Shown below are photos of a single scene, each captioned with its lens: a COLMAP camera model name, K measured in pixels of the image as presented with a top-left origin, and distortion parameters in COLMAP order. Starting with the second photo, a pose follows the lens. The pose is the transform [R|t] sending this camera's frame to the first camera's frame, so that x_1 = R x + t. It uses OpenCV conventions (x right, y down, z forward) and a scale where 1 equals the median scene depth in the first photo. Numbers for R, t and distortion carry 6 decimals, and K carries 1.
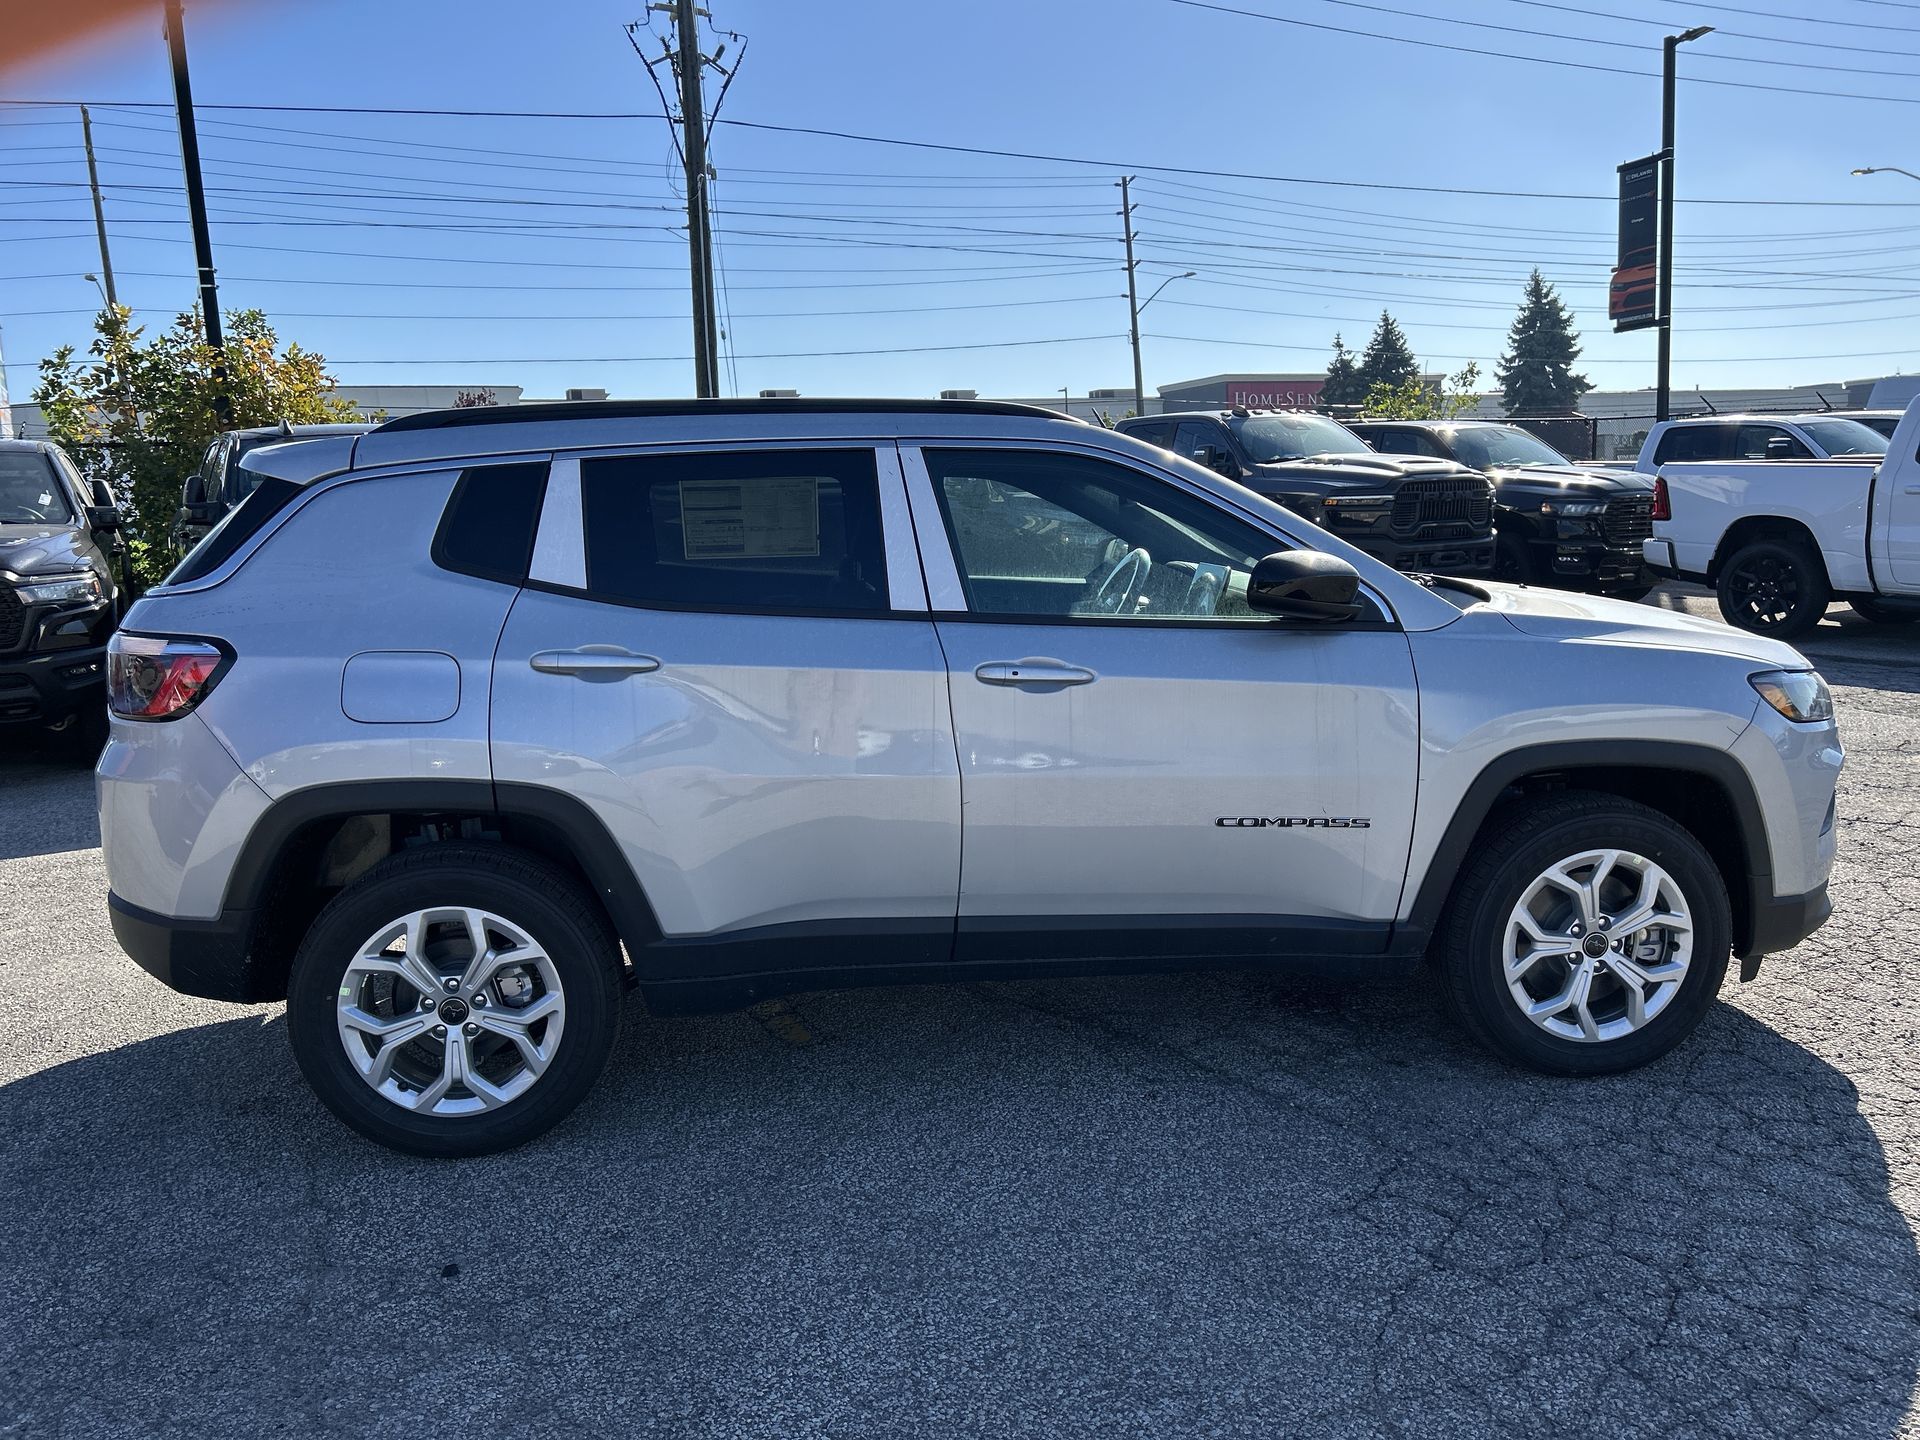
lens RADIAL K [[1438.0, 0, 960.0], [0, 1438.0, 720.0], [0, 0, 1]] dist [0.049714, -0.052684]
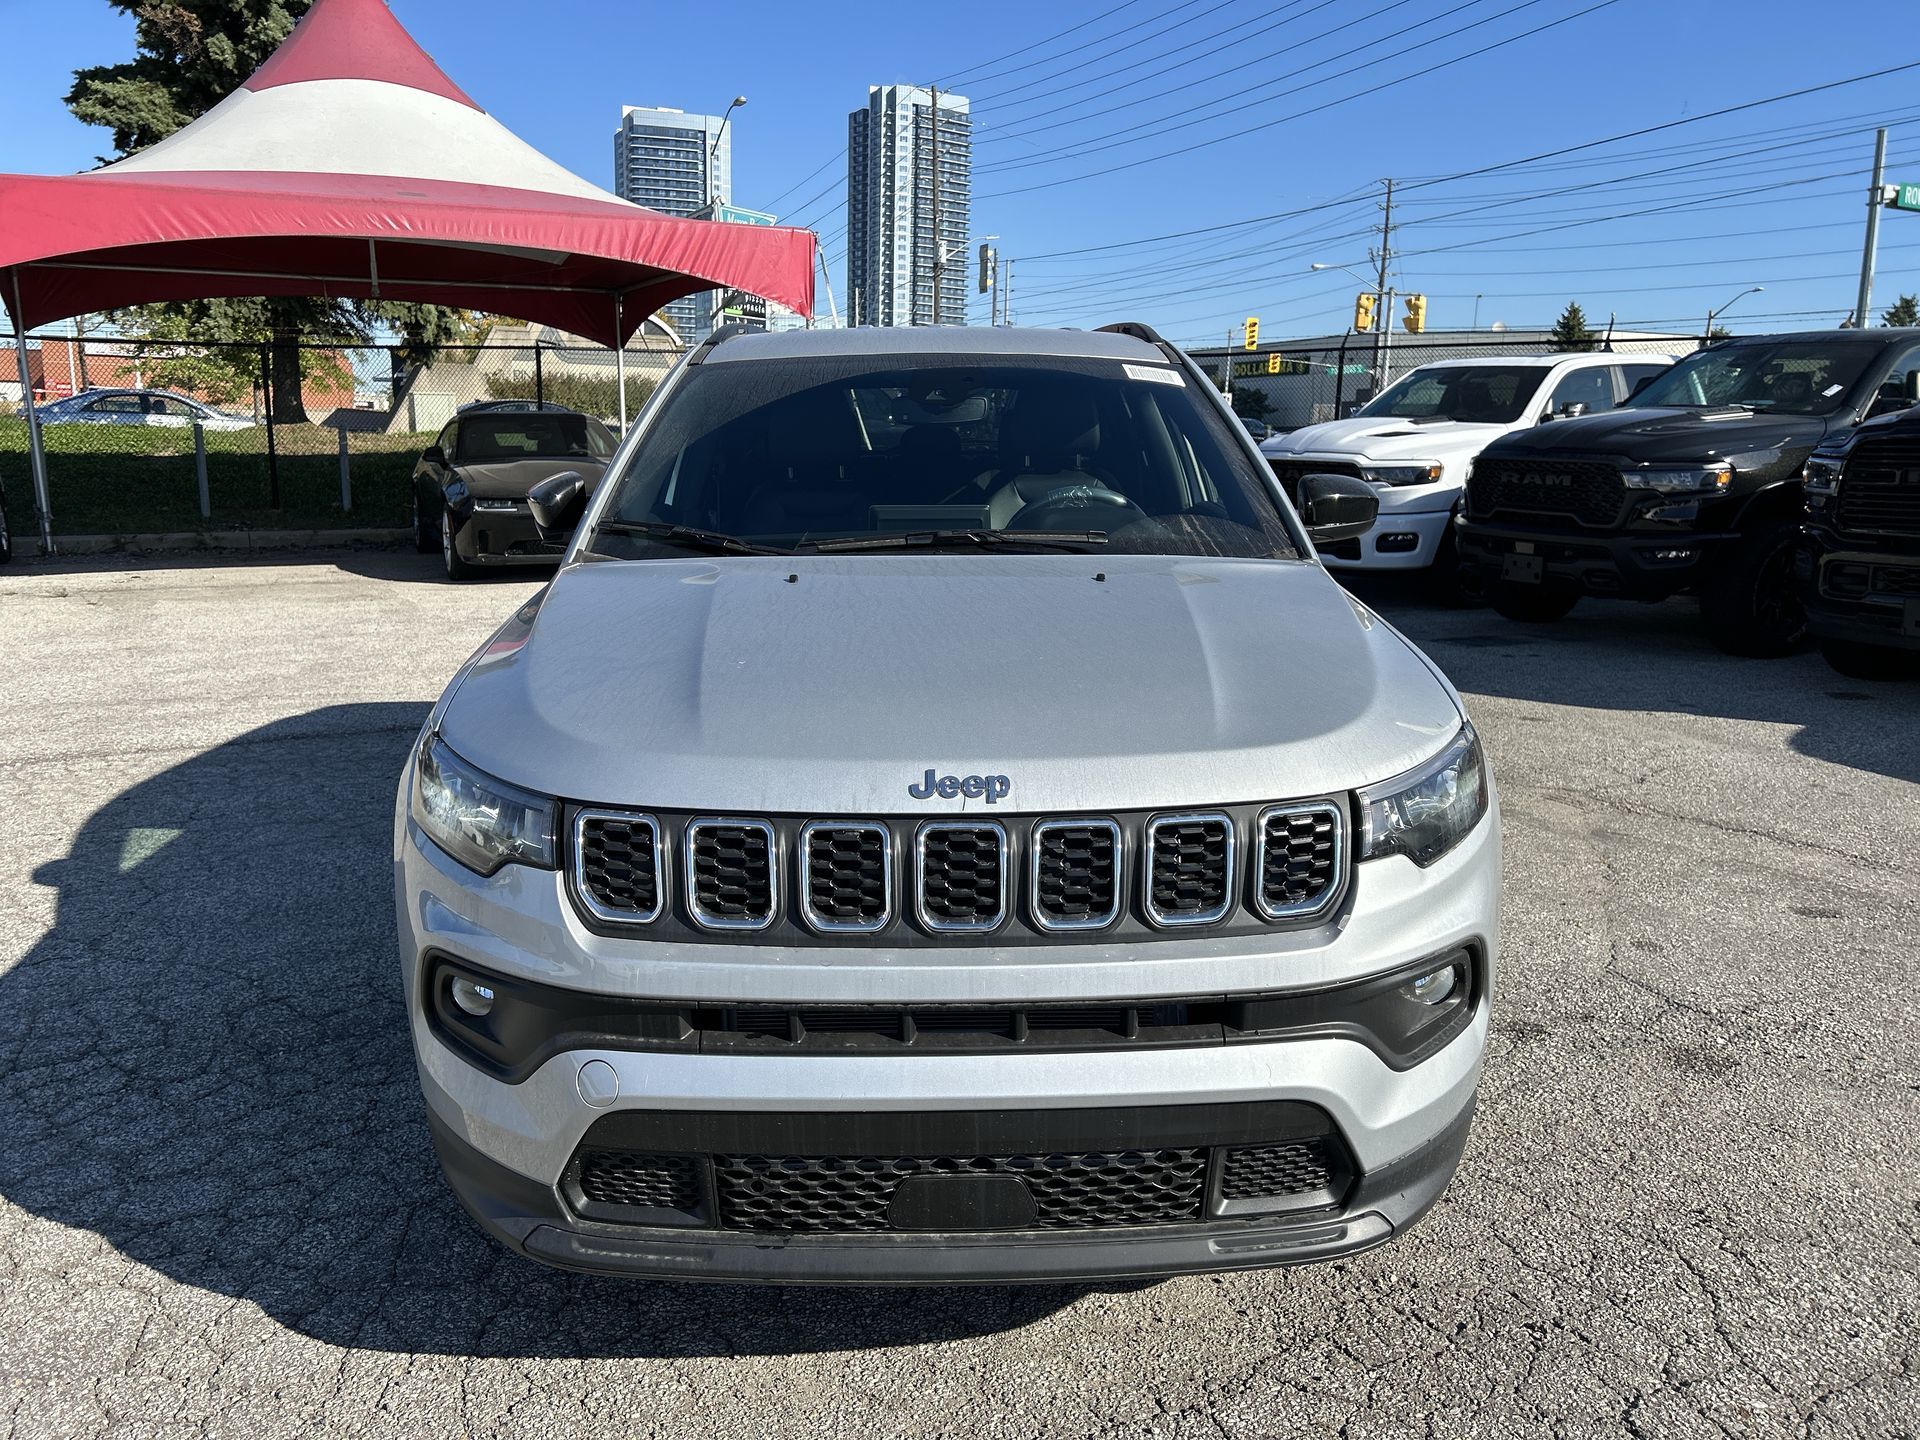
lens RADIAL K [[1438.0, 0, 960.0], [0, 1438.0, 720.0], [0, 0, 1]] dist [0.049714, -0.052684]
pose [[-0.088636, 0.234804, -0.967993, 1.156816], [-0.152885, 0.957095, 0.246160, -0.226783], [0.984261, 0.169810, -0.048935, 1.265825]]
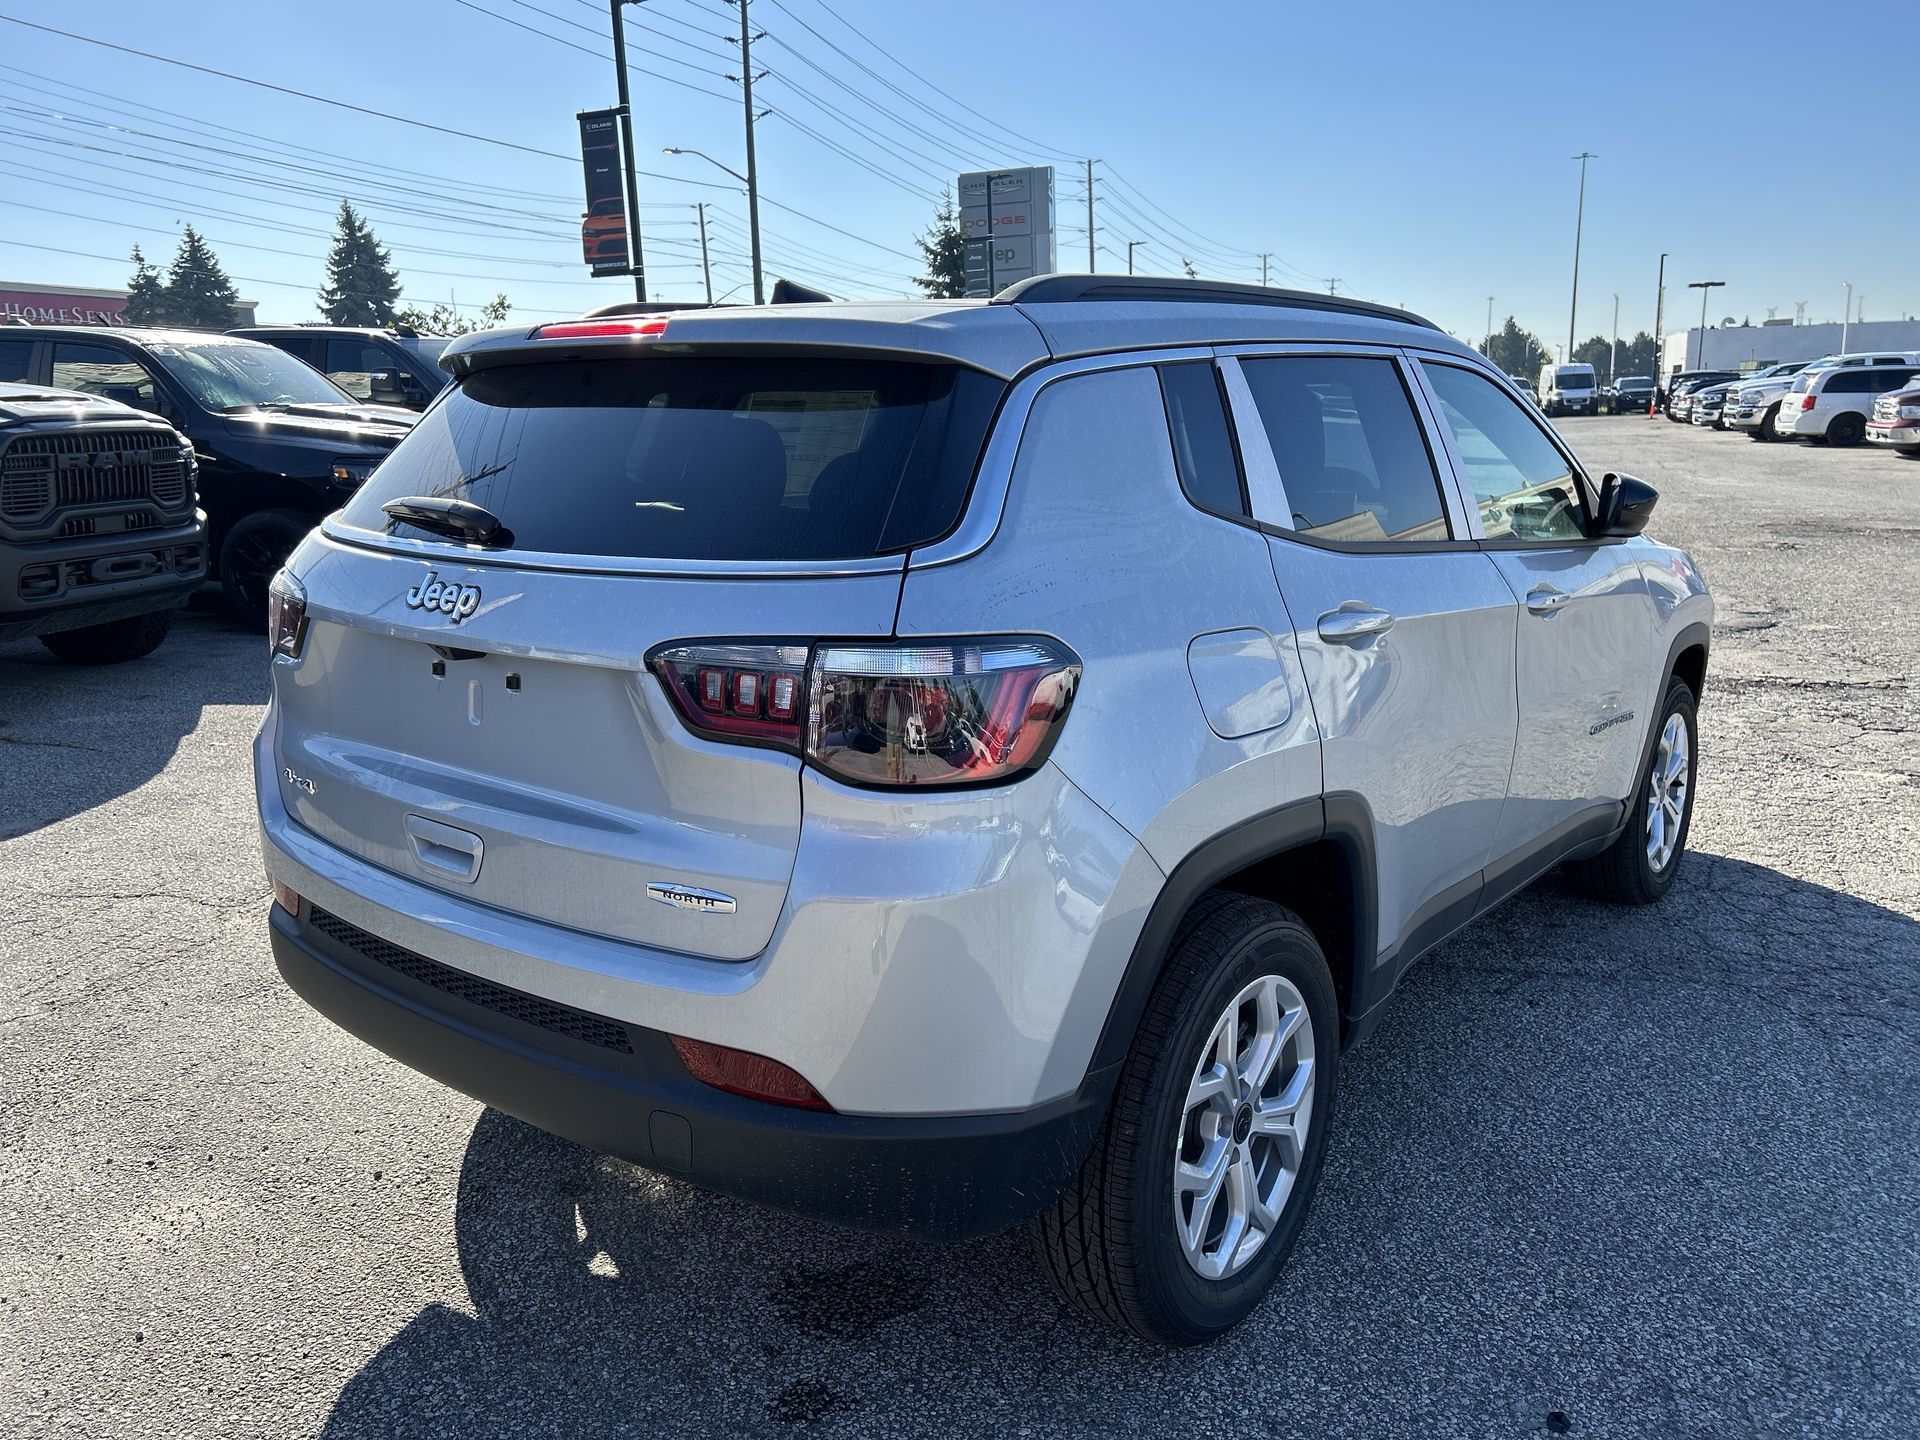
lens RADIAL K [[1441.8, 0, 951.8], [0, 1441.8, 715.1], [0, 0, 1]] dist [0.052292, -0.055226]
pose [[0.711966, -0.122377, 0.691468, -0.849134], [0.097018, 0.992396, 0.075742, -0.063763], [-0.695480, 0.013159, 0.718425, 0.529611]]
